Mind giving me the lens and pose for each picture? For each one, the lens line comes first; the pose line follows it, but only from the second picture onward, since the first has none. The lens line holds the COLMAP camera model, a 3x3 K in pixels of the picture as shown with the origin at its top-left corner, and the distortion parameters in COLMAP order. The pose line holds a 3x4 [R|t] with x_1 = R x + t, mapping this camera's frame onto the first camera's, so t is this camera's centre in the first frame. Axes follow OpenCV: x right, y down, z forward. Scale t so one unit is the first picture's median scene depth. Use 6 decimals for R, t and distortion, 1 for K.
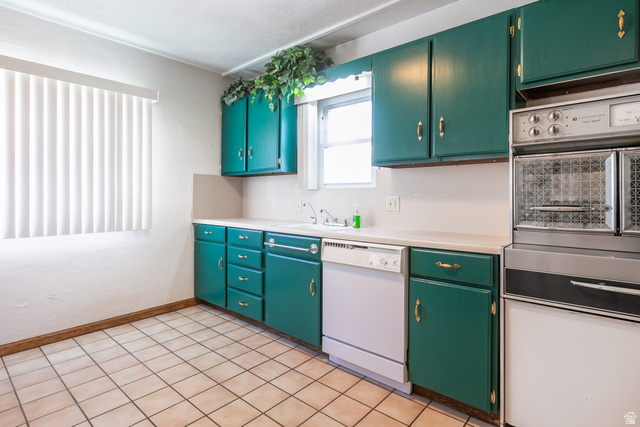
lens RADIAL K [[332.8, 0, 319.5], [0, 332.8, 196.4], [0, 0, 1]] dist [-0.000021, 0.000061]
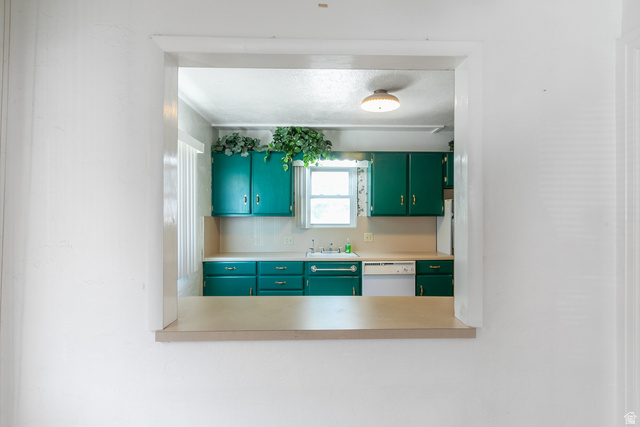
lens RADIAL K [[337.0, 0, 320.0], [0, 337.0, 213.5], [0, 0, 1]] dist [0.000443, -0.000011]
pose [[0.734042, -0.001796, 0.679102, -1.091816], [0.002736, 0.999996, -0.000312, -0.097001], [-0.679098, 0.002087, 0.734044, -0.082851]]
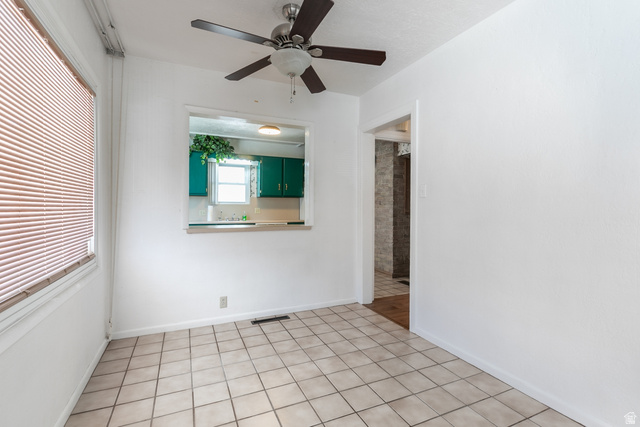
lens RADIAL K [[297.9, 0, 319.4], [0, 297.9, 208.0], [0, 0, 1]] dist [-0.000194, -0.000012]
pose [[0.415685, -0.001988, 0.909506, -1.654412], [-0.000566, 0.999997, 0.002445, -0.006484], [-0.909508, -0.001531, 0.415683, -0.394941]]
